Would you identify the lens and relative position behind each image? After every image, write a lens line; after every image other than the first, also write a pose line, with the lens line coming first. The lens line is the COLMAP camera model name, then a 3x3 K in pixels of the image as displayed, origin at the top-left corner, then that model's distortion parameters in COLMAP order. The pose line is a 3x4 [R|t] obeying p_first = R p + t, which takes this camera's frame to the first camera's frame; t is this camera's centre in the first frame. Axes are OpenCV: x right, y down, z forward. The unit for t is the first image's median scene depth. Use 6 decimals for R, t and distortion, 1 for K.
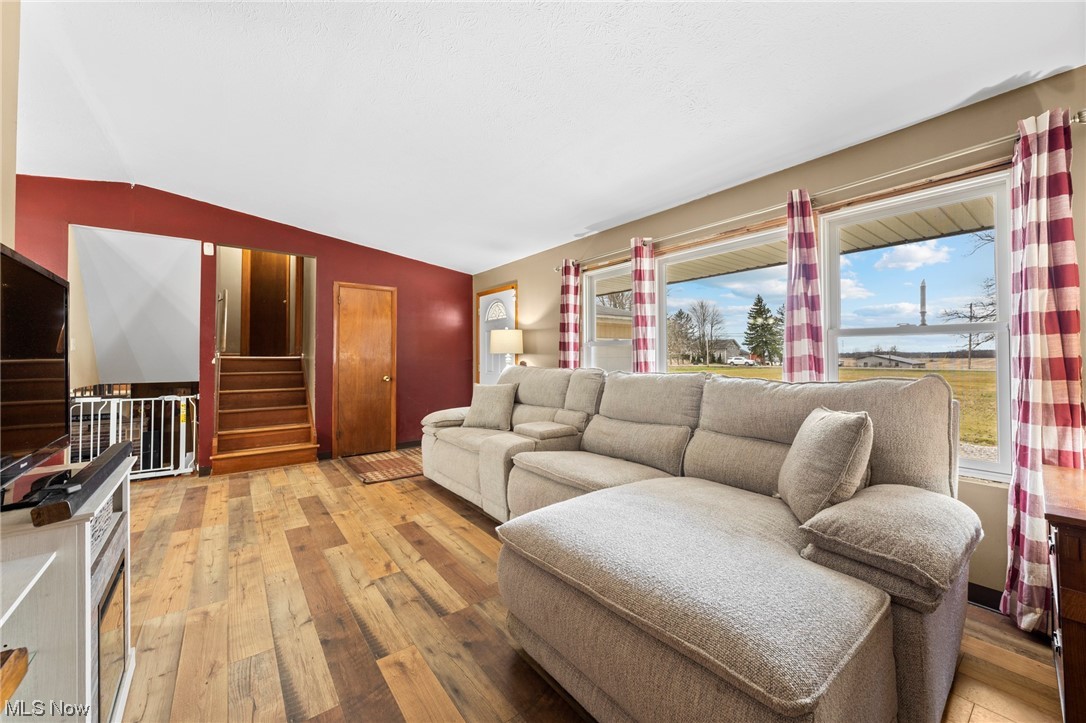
lens RADIAL K [[423.0, 0, 542.4], [0, 423.0, 346.0], [0, 0, 1]] dist [-0.000050, -0.000110]
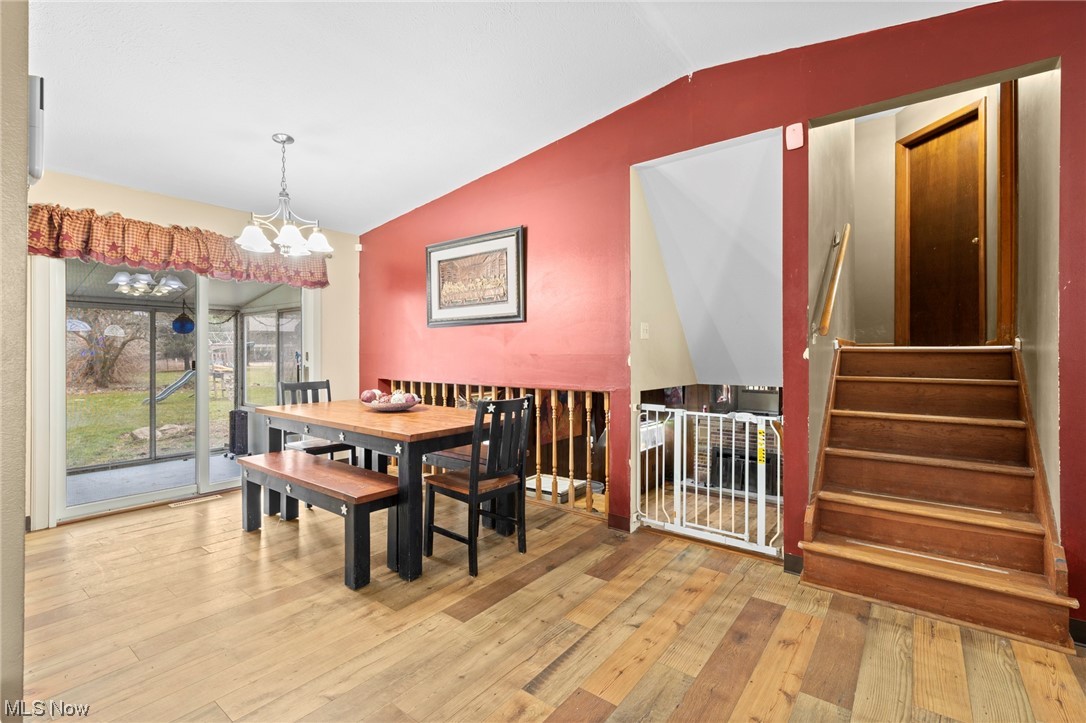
lens RADIAL K [[483.9, 0, 547.7], [0, 483.9, 356.1], [0, 0, 1]] dist [-0.005324, -0.000413]
pose [[0.275695, 0.008360, -0.961209, -0.312899], [0.026264, 0.999523, 0.016227, 0.021461], [0.960886, -0.029719, 0.275344, 0.556283]]
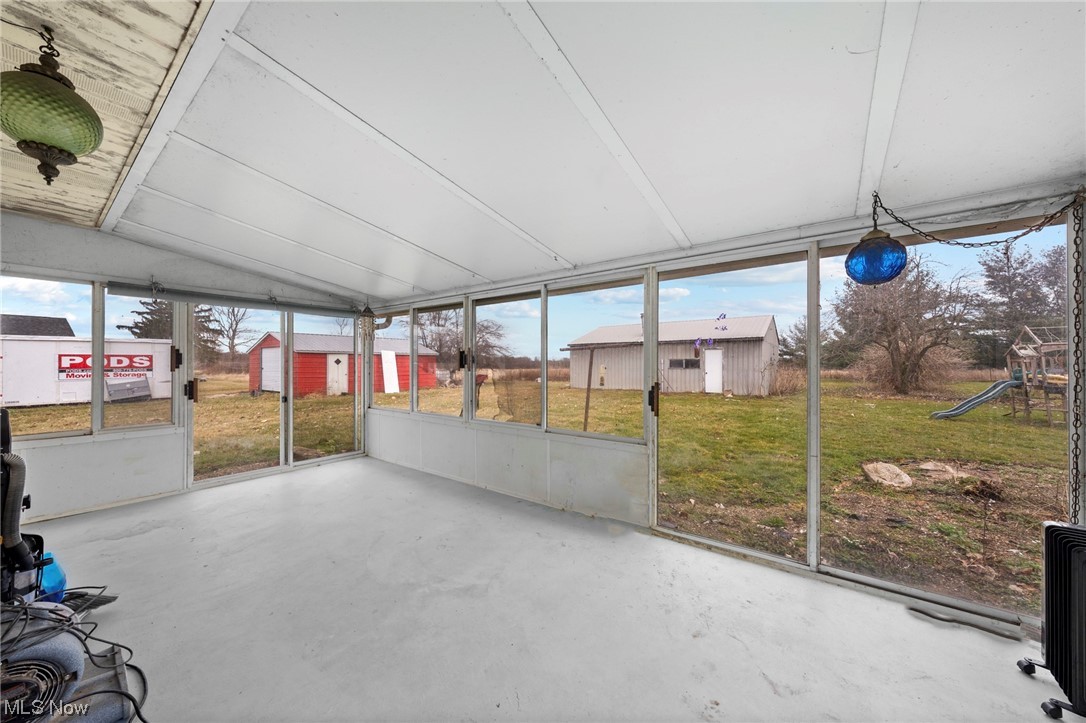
lens RADIAL K [[375.1, 0, 546.1], [0, 375.1, 362.9], [0, 0, 1]] dist [-0.004870, 0.000050]
pose [[-0.955488, 0.002939, -0.295016, -1.528653], [0.012376, 0.999469, -0.030127, 0.048994], [0.294771, -0.032437, -0.955017, 0.199089]]
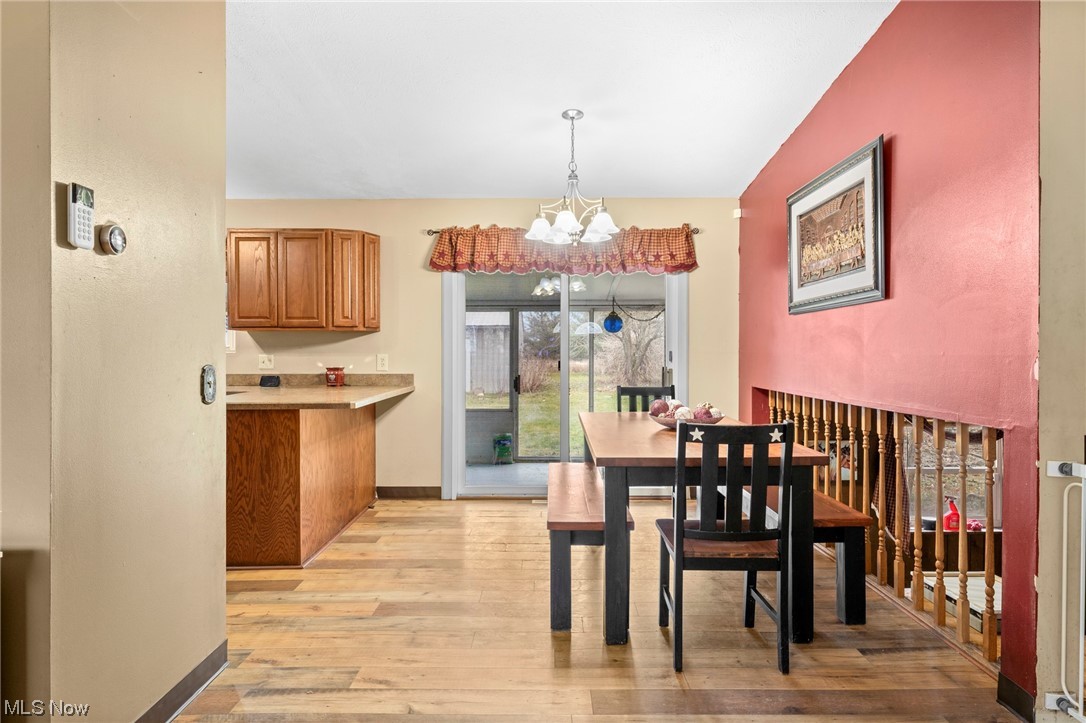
lens RADIAL K [[649.1, 0, 546.5], [0, 649.1, 358.9], [0, 0, 1]] dist [0.000563, -0.001872]
pose [[-0.603989, 0.012733, -0.796891, -0.397215], [0.026032, 0.999654, -0.003758, 0.029146], [0.796567, -0.023014, -0.604112, 0.886241]]
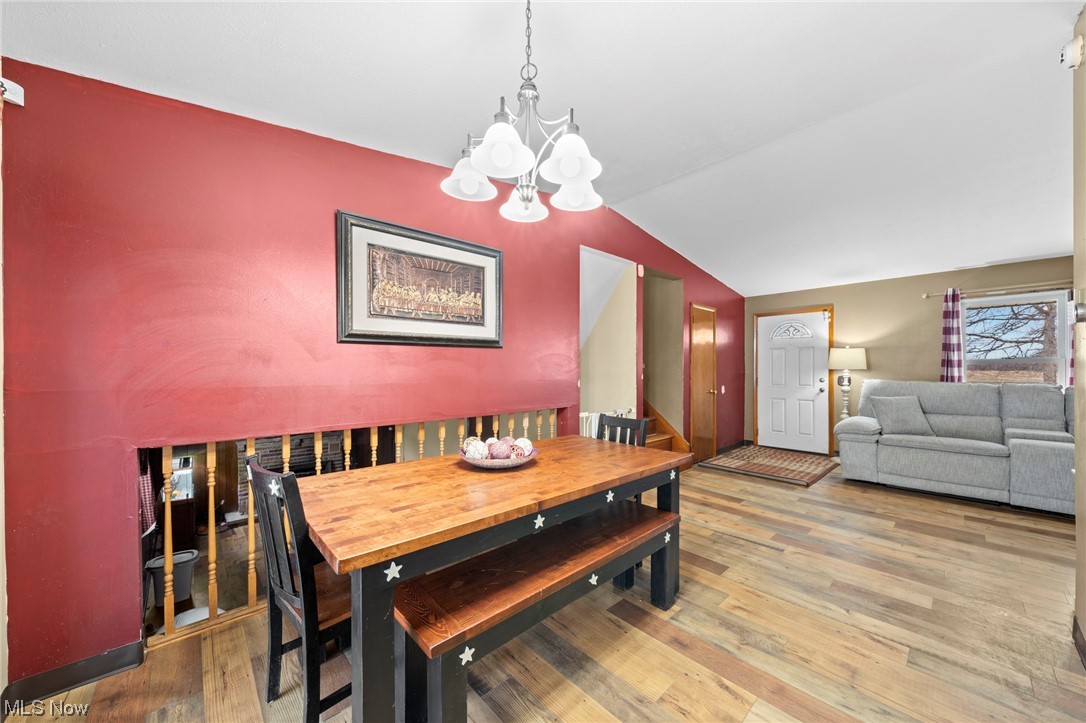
lens RADIAL K [[387.3, 0, 544.7], [0, 387.3, 370.4], [0, 0, 1]] dist [-0.004938, -0.000010]
pose [[0.994551, 0.000058, 0.104253, -1.158157], [-0.003352, 0.999501, 0.031414, -0.009273], [-0.104199, -0.031592, 0.994055, 0.060661]]
